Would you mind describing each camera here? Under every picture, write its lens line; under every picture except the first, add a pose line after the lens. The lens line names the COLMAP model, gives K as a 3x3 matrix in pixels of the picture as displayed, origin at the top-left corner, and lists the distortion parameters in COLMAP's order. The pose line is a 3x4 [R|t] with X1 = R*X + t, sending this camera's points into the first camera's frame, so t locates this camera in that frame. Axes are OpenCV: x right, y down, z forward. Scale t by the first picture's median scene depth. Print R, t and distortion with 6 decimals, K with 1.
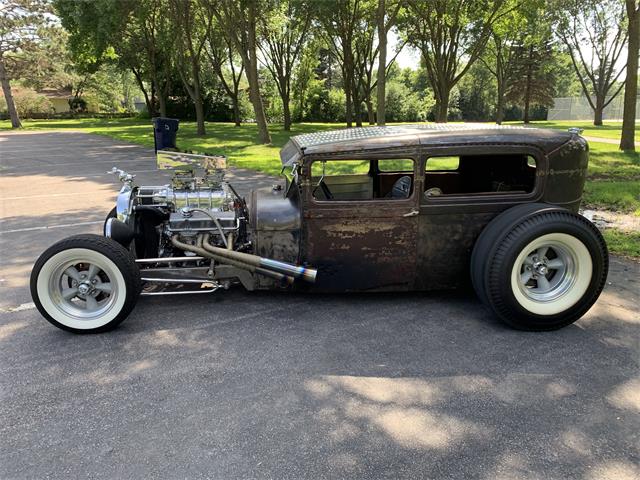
lens RADIAL K [[486.9, 0, 321.2], [0, 486.9, 237.3], [0, 0, 1]] dist [0.006444, -0.002337]
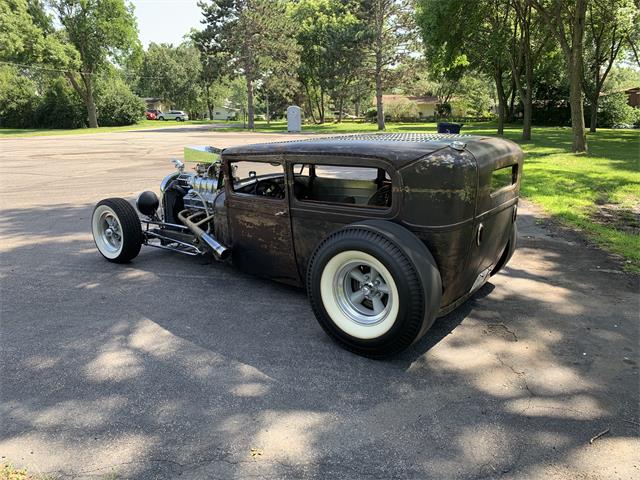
lens RADIAL K [[480.7, 0, 320.0], [0, 480.7, 240.0], [0, 0, 1]] dist [0.015280, 0.002947]
pose [[0.752092, 0.165204, -0.638016, 0.416148], [-0.164975, 0.984445, 0.060435, -0.030750], [0.638076, 0.059804, 0.767648, 0.097595]]
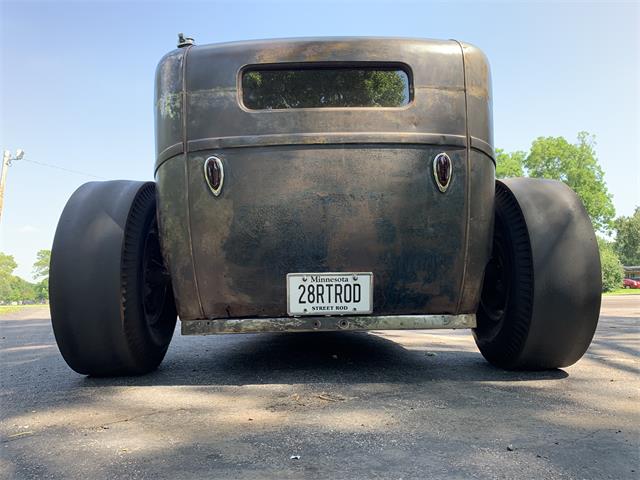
lens RADIAL K [[487.6, 0, 320.0], [0, 487.6, 240.0], [0, 0, 1]] dist [0.024238, -0.000169]
pose [[-0.062363, -0.108314, -0.992159, 0.477403], [-0.228257, 0.969295, -0.091471, 0.006137], [0.971602, 0.220763, -0.085171, 0.572348]]
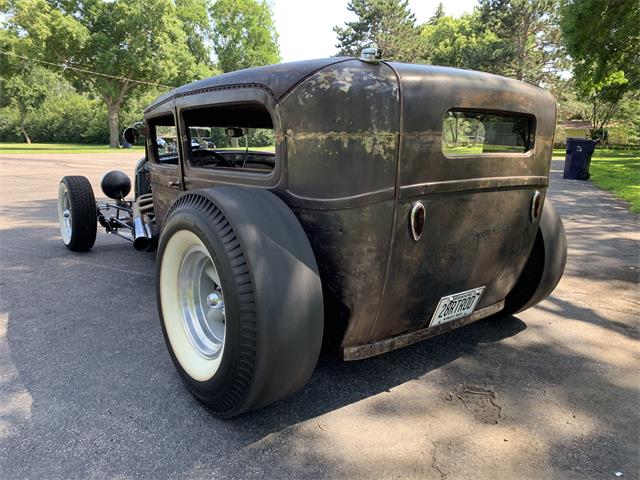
lens RADIAL K [[486.9, 0, 321.2], [0, 486.9, 237.3], [0, 0, 1]] dist [0.006444, -0.002337]
pose [[0.548054, 0.174286, -0.818084, 0.422120], [-0.226597, 0.972414, 0.055362, -0.027863], [0.805165, 0.155034, 0.572428, 0.330042]]
